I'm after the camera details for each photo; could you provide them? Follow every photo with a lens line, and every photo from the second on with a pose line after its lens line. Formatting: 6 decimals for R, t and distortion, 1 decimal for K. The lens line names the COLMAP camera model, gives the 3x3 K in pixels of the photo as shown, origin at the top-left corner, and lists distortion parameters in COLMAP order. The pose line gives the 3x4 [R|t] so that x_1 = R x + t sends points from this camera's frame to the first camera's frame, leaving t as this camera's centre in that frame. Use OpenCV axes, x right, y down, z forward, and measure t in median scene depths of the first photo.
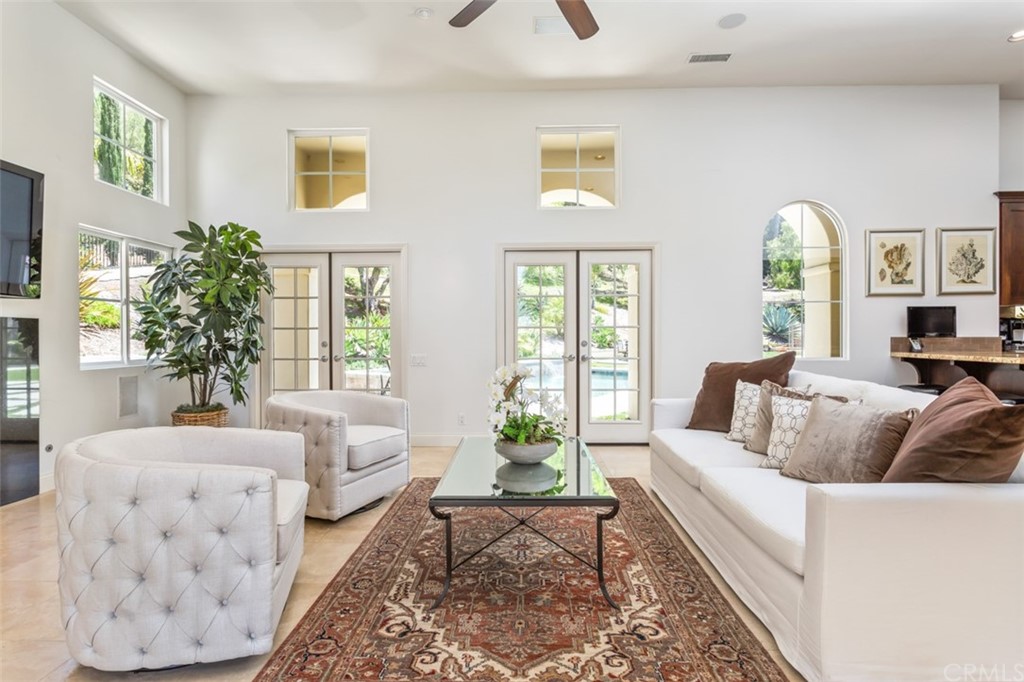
lens RADIAL K [[506.9, 0, 504.8], [0, 506.9, 338.7], [0, 0, 1]] dist [0.004512, -0.001031]
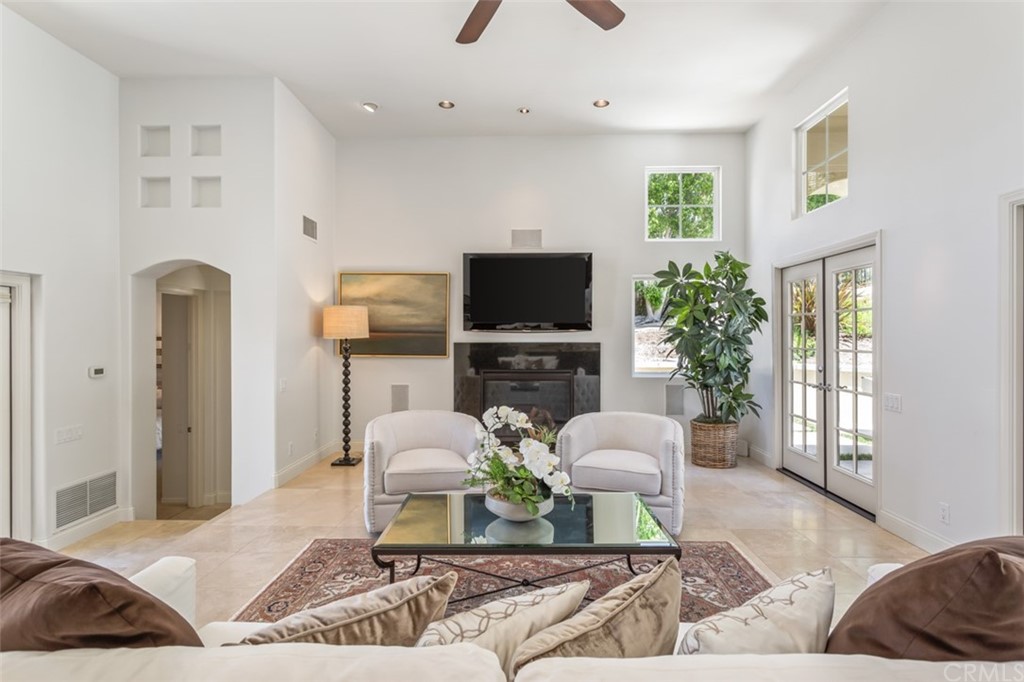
lens RADIAL K [[506.9, 0, 504.8], [0, 506.9, 338.7], [0, 0, 1]] dist [0.004512, -0.001031]
pose [[0.024983, 0.002780, -0.999684, 0.664326], [-0.005047, 0.999984, 0.002655, -0.055302], [0.999675, 0.004980, 0.024996, 0.664215]]
